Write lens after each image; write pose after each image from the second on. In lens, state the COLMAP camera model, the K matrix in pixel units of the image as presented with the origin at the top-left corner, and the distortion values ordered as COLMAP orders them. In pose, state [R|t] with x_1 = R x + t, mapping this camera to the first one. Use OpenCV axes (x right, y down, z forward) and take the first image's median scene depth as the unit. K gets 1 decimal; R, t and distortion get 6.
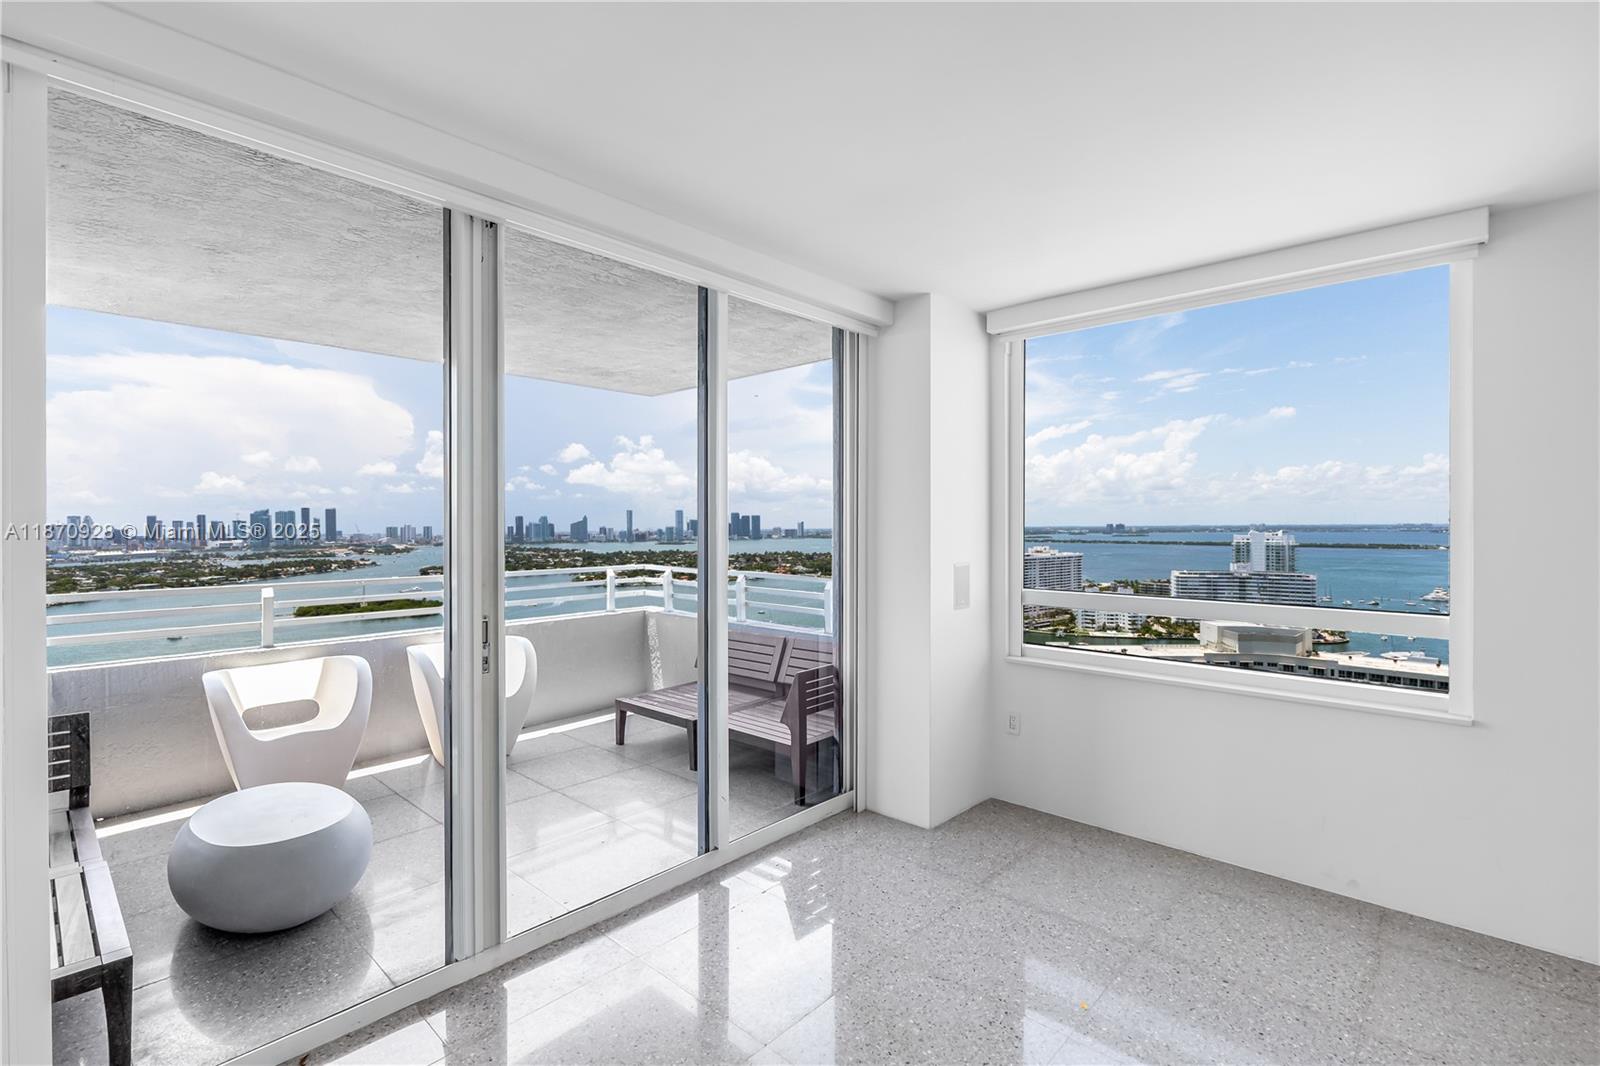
lens RADIAL K [[711.0, 0, 788.8], [0, 711.0, 527.3], [0, 0, 1]] dist [-0.000963, 0.000064]
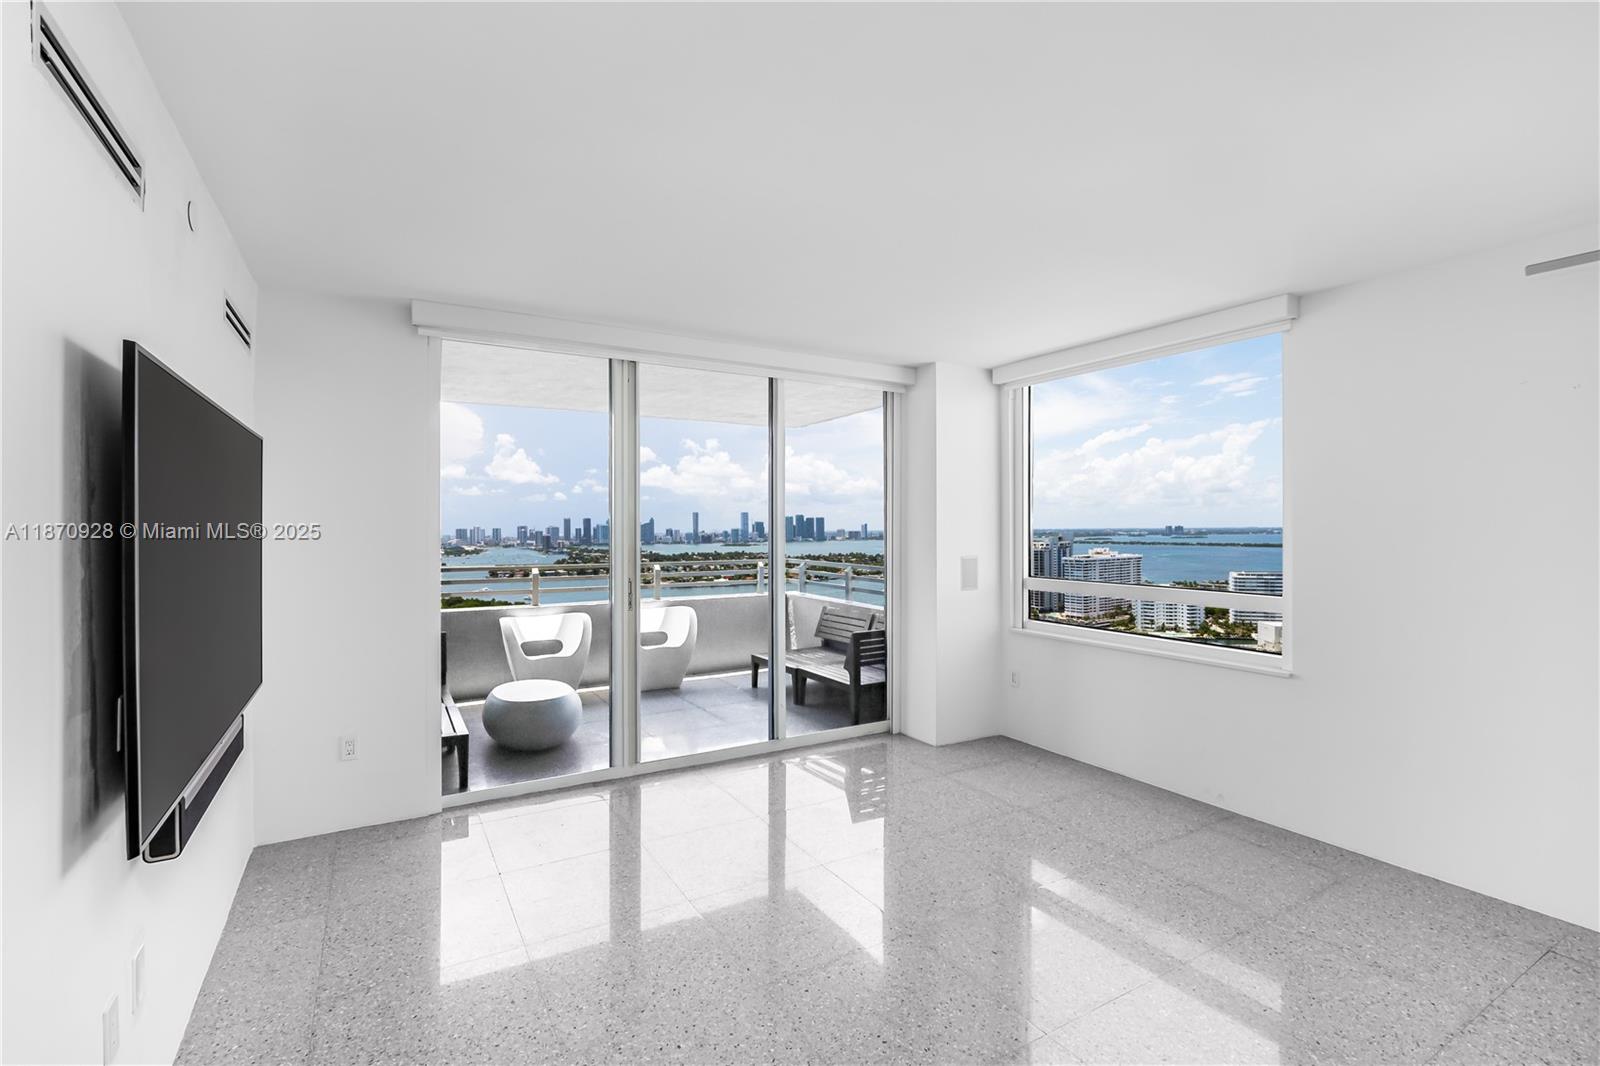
lens RADIAL K [[711.0, 0, 811.2], [0, 711.0, 533.1], [0, 0, 1]] dist [-0.000963, 0.000064]
pose [[0.959670, -0.000095, -0.281129, 0.336536], [0.001126, 0.999993, 0.003507, 0.000662], [0.281127, -0.003682, 0.959664, -0.385730]]
